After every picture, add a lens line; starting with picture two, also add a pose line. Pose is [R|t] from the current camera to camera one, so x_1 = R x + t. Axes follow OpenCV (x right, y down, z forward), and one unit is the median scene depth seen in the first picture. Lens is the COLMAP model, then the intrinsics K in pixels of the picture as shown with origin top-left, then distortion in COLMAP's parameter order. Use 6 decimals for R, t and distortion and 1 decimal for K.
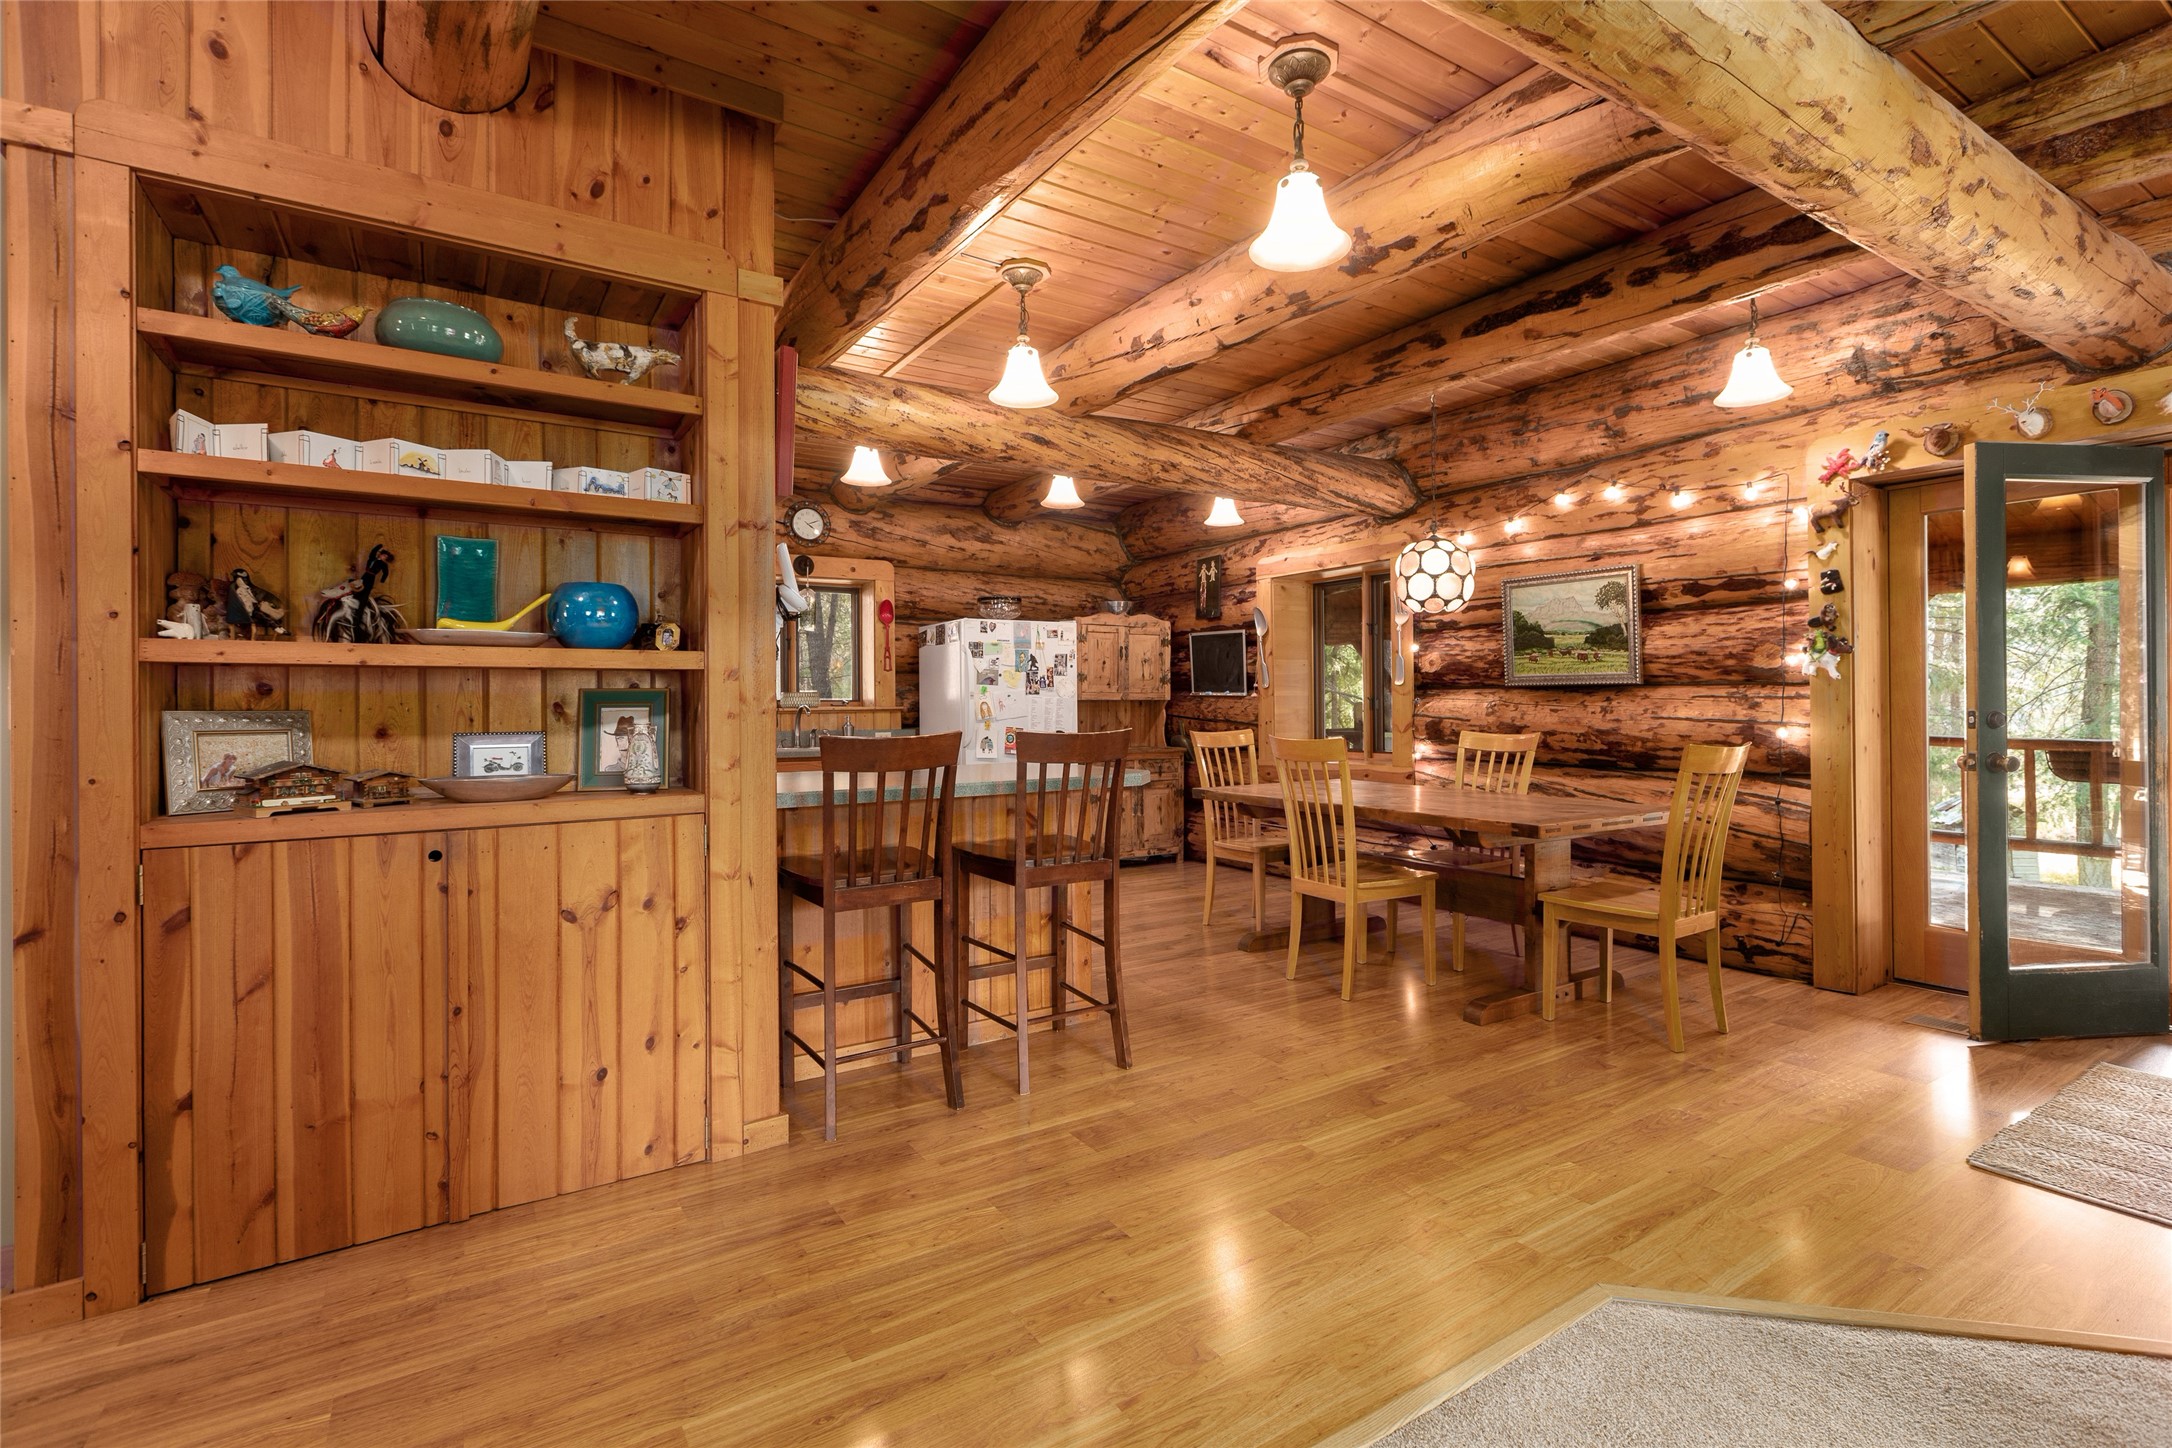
lens RADIAL K [[978.5, 0, 1094.4], [0, 978.5, 705.3], [0, 0, 1]] dist [0.003457, 0.000349]
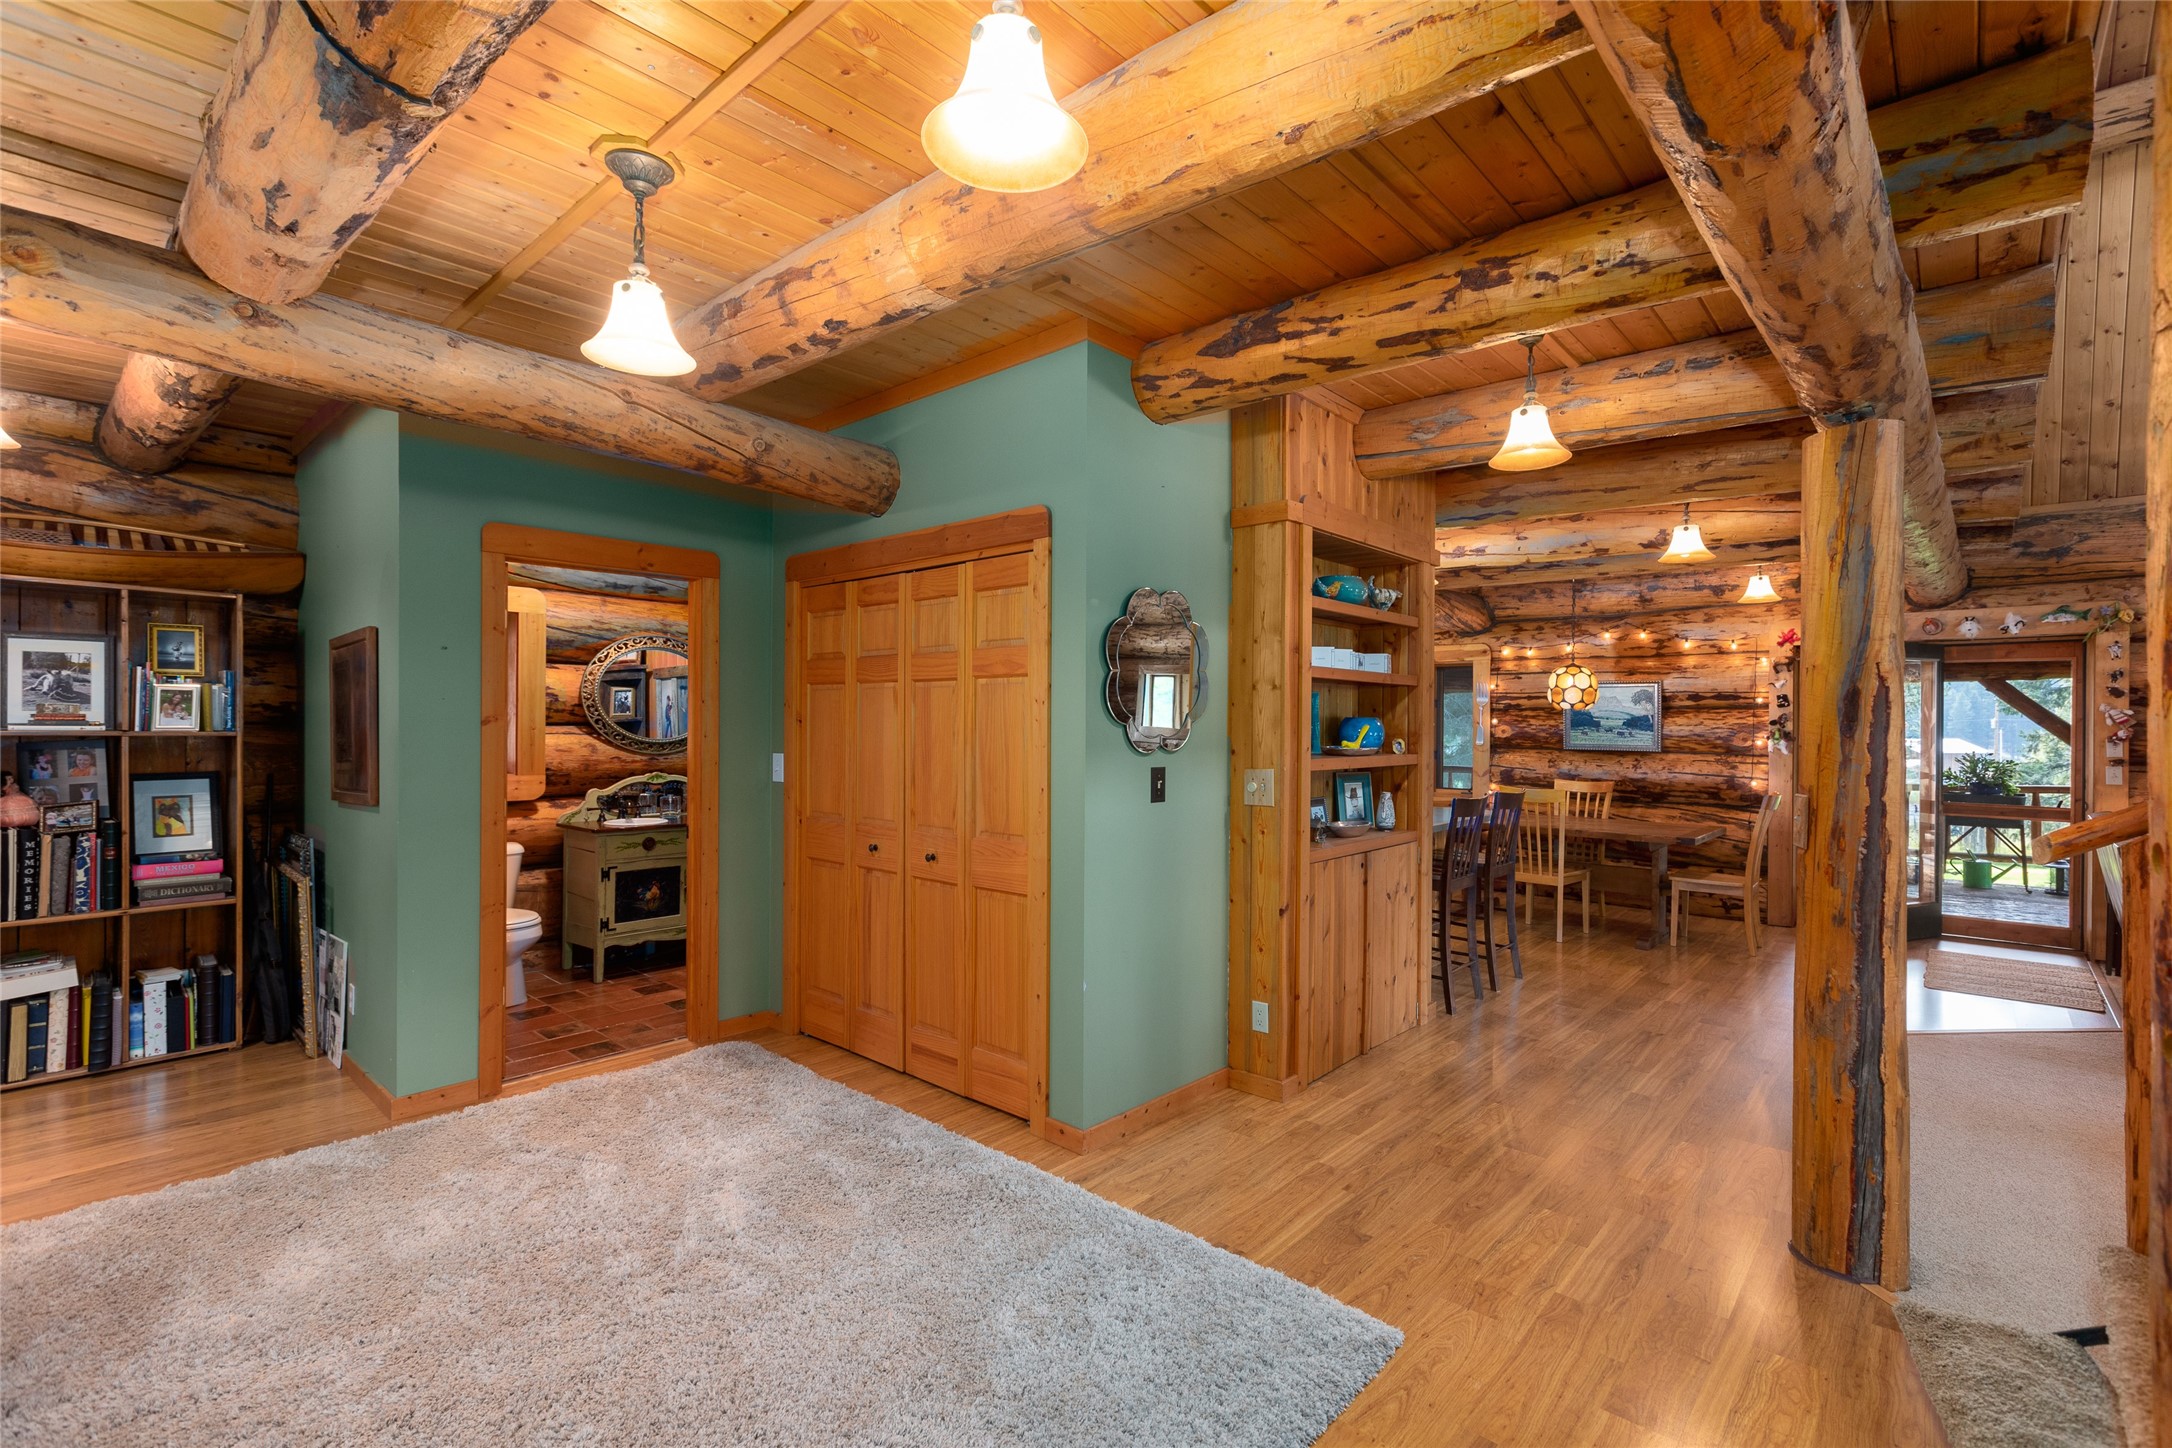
lens RADIAL K [[978.5, 0, 1073.0], [0, 978.5, 720.4], [0, 0, 1]] dist [0.003457, 0.000349]
pose [[0.965856, 0.012507, 0.258777, -0.785403], [-0.011958, 0.999922, -0.003699, -0.053887], [-0.258803, 0.000478, 0.965930, -0.327802]]
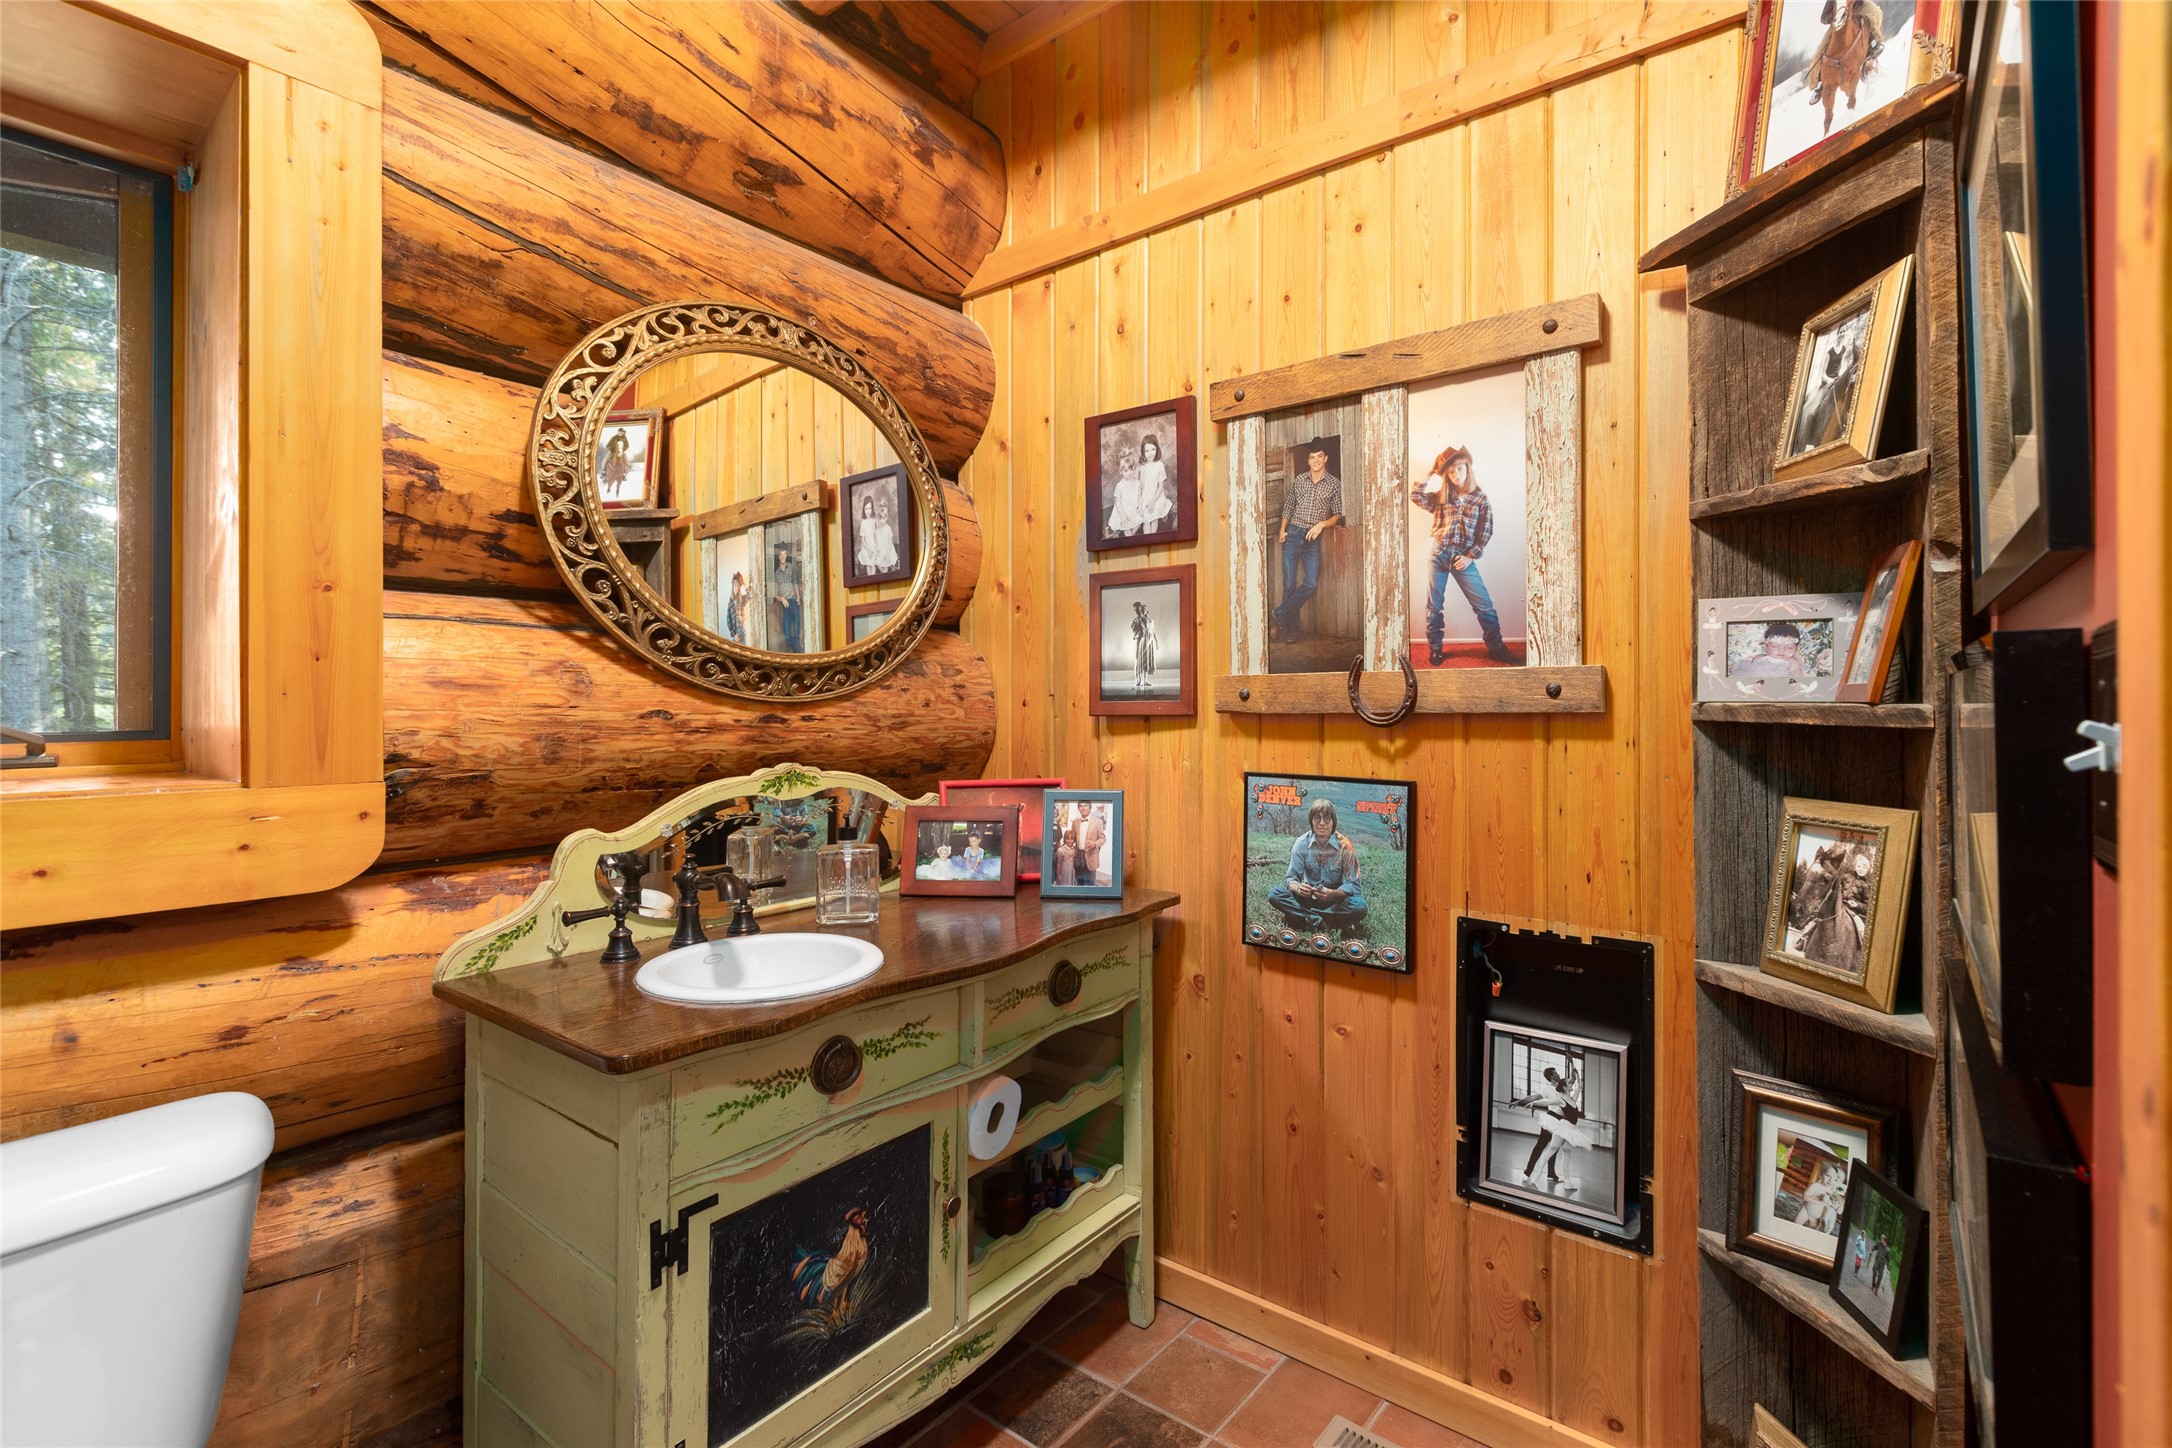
lens RADIAL K [[978.5, 0, 1078.4], [0, 978.5, 704.9], [0, 0, 1]] dist [0.003457, 0.000349]
pose [[0.945640, 0.003334, 0.325198, -0.987238], [-0.003107, 0.999994, -0.001216, -0.009471], [-0.325200, 0.000140, 0.945645, 0.605537]]
